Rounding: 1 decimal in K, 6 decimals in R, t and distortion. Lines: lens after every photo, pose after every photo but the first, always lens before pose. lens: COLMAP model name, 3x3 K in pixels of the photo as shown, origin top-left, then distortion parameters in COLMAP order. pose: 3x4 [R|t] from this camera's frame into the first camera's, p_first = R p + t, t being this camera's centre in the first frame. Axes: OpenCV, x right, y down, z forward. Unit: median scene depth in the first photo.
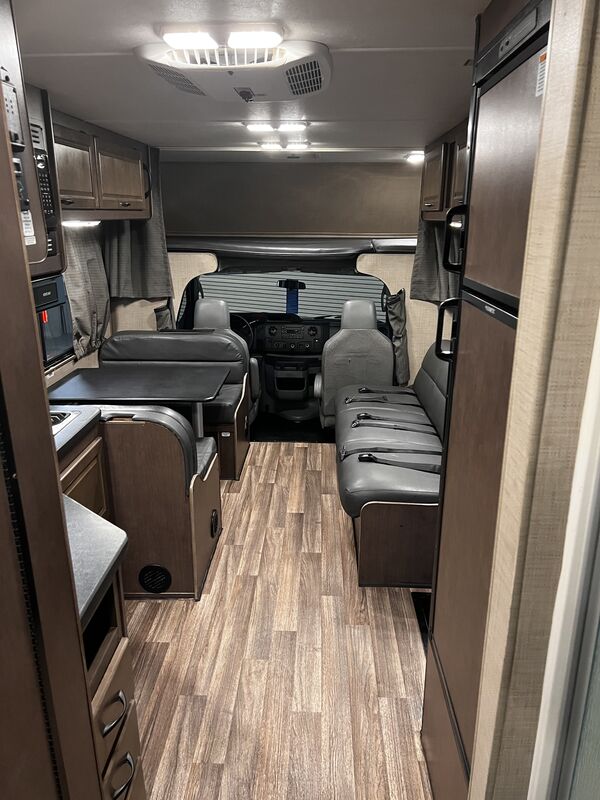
lens RADIAL K [[605.3, 0, 303.0], [0, 605.3, 400.4], [0, 0, 1]] dist [0.025288, -0.000686]
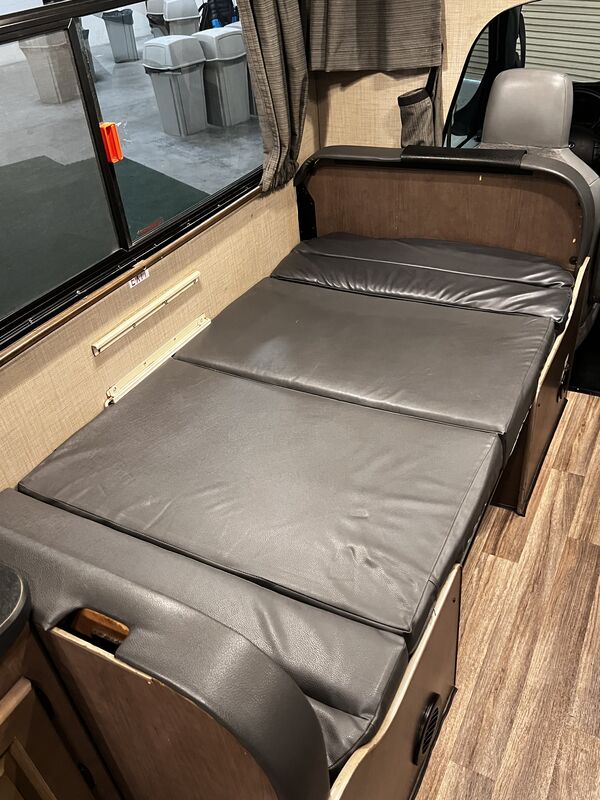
lens RADIAL K [[675.7, 0, 300.7], [0, 675.7, 401.7], [0, 0, 1]] dist [0.011425, 0.005324]
pose [[0.890141, 0.195320, -0.411703, -0.056310], [-0.040806, 0.934017, 0.354889, -0.114019], [0.453855, -0.299101, 0.839377, 0.469068]]
